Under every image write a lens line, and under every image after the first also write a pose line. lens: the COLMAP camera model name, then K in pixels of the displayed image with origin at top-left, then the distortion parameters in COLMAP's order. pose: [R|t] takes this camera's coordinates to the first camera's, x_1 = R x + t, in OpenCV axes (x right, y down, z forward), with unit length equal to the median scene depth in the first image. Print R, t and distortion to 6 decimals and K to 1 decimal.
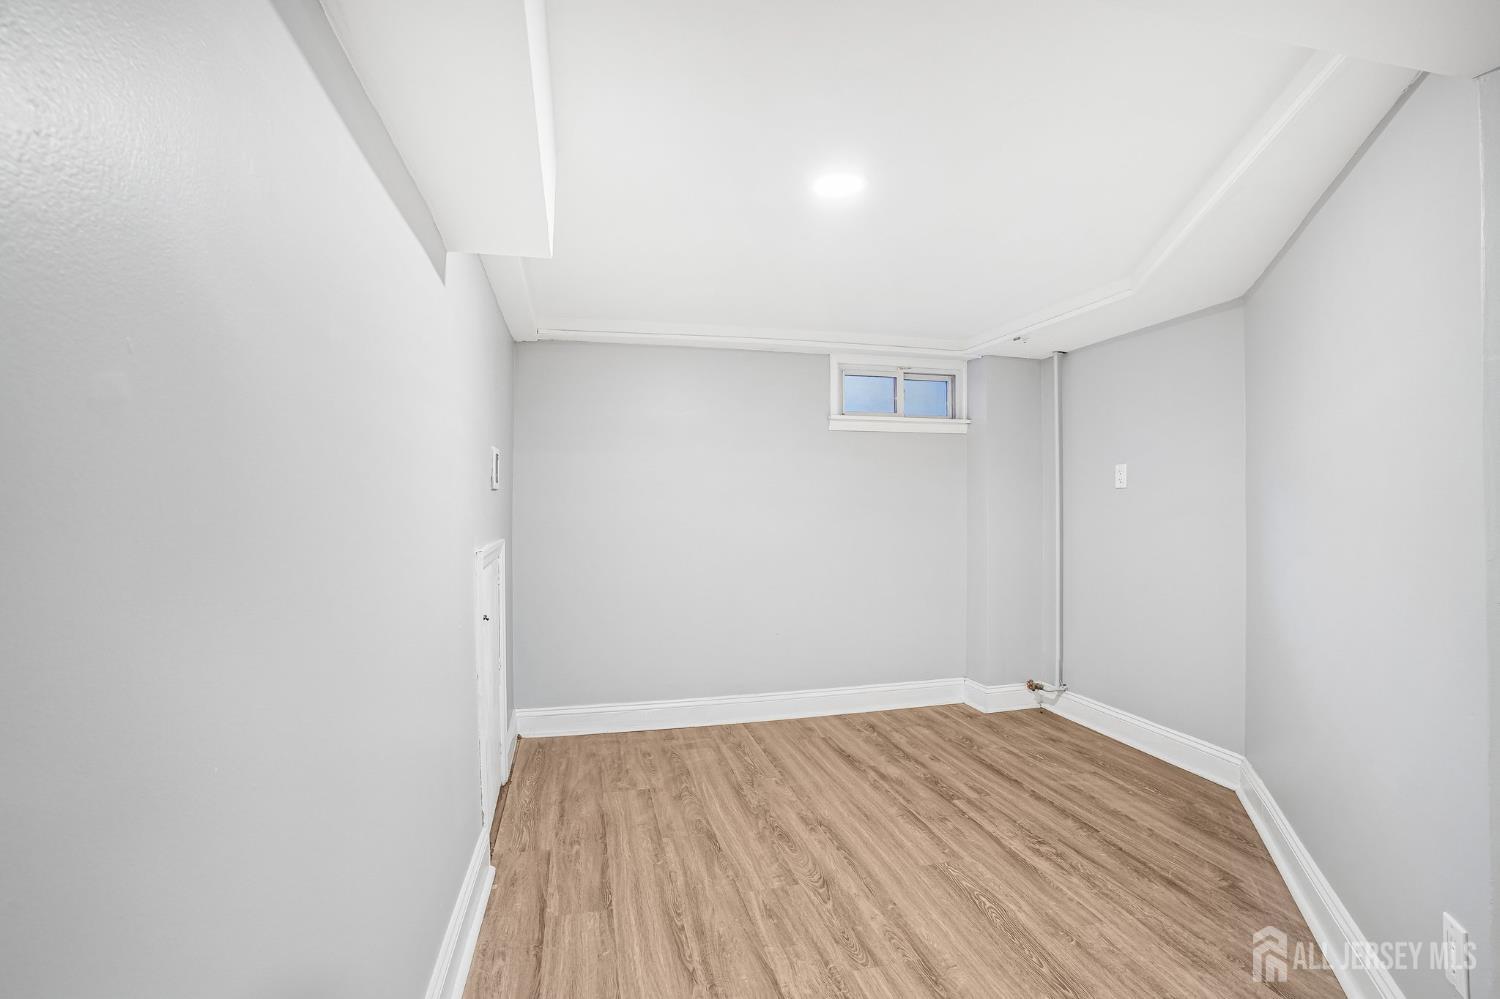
lens RADIAL K [[695.0, 0, 749.8], [0, 695.0, 502.9], [0, 0, 1]] dist [-0.076780, 0.027503]
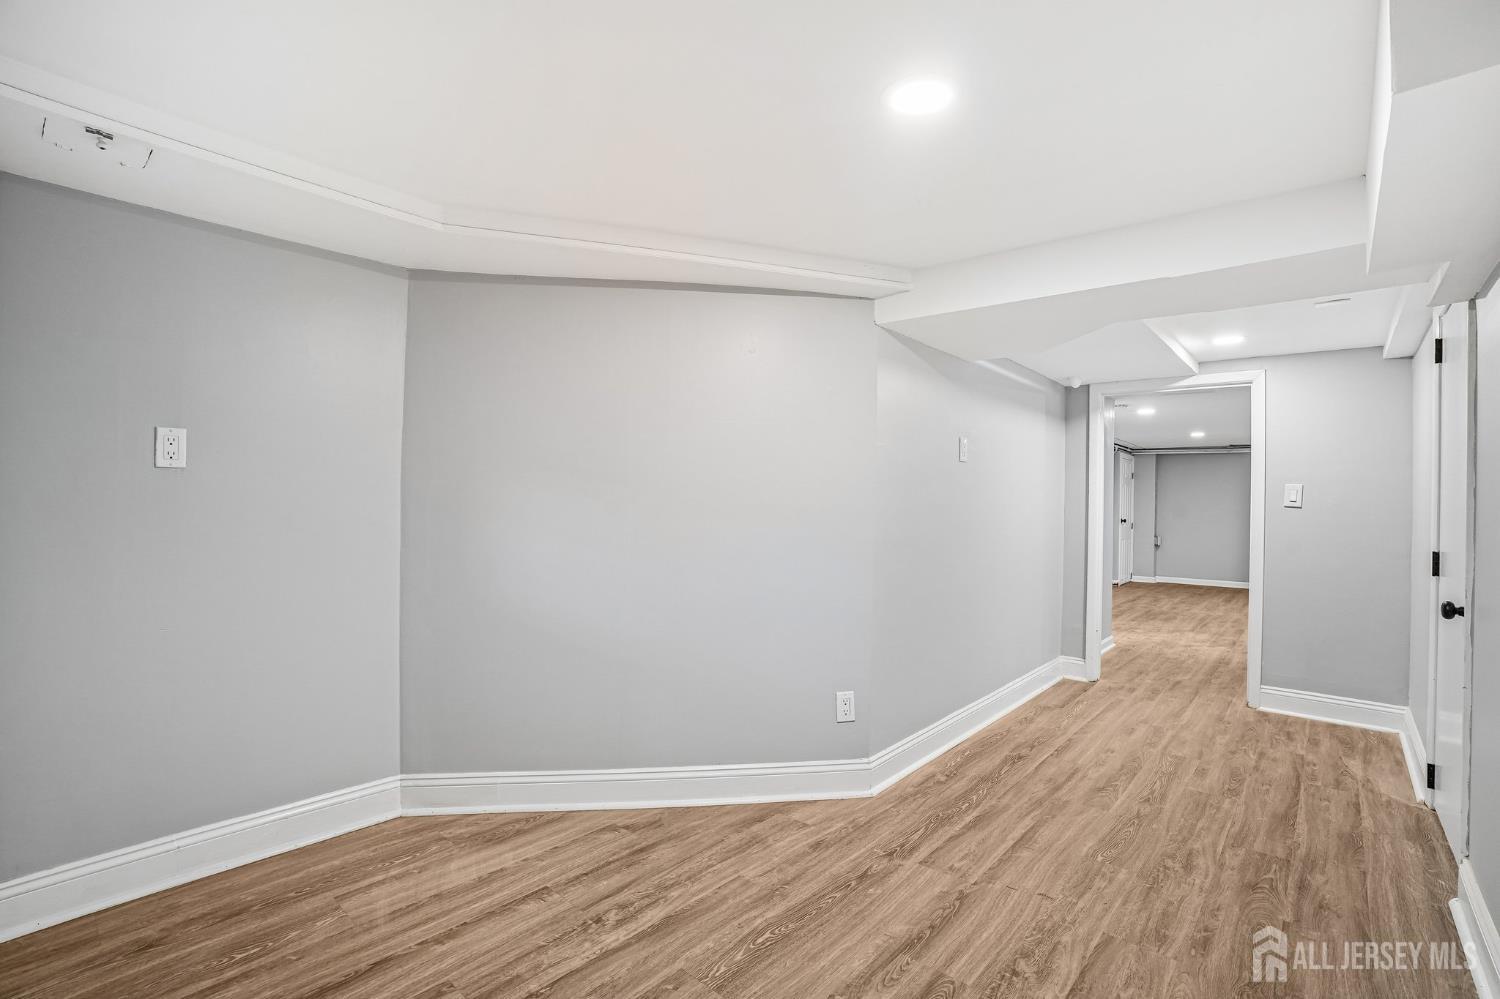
lens RADIAL K [[695.0, 0, 750.0], [0, 695.0, 499.3], [0, 0, 1]] dist [-0.076780, 0.027503]
pose [[-0.570385, -0.003876, 0.821369, -0.320928], [-0.013908, 0.999891, -0.004941, 0.003124], [-0.821260, -0.014242, -0.570376, 1.280946]]
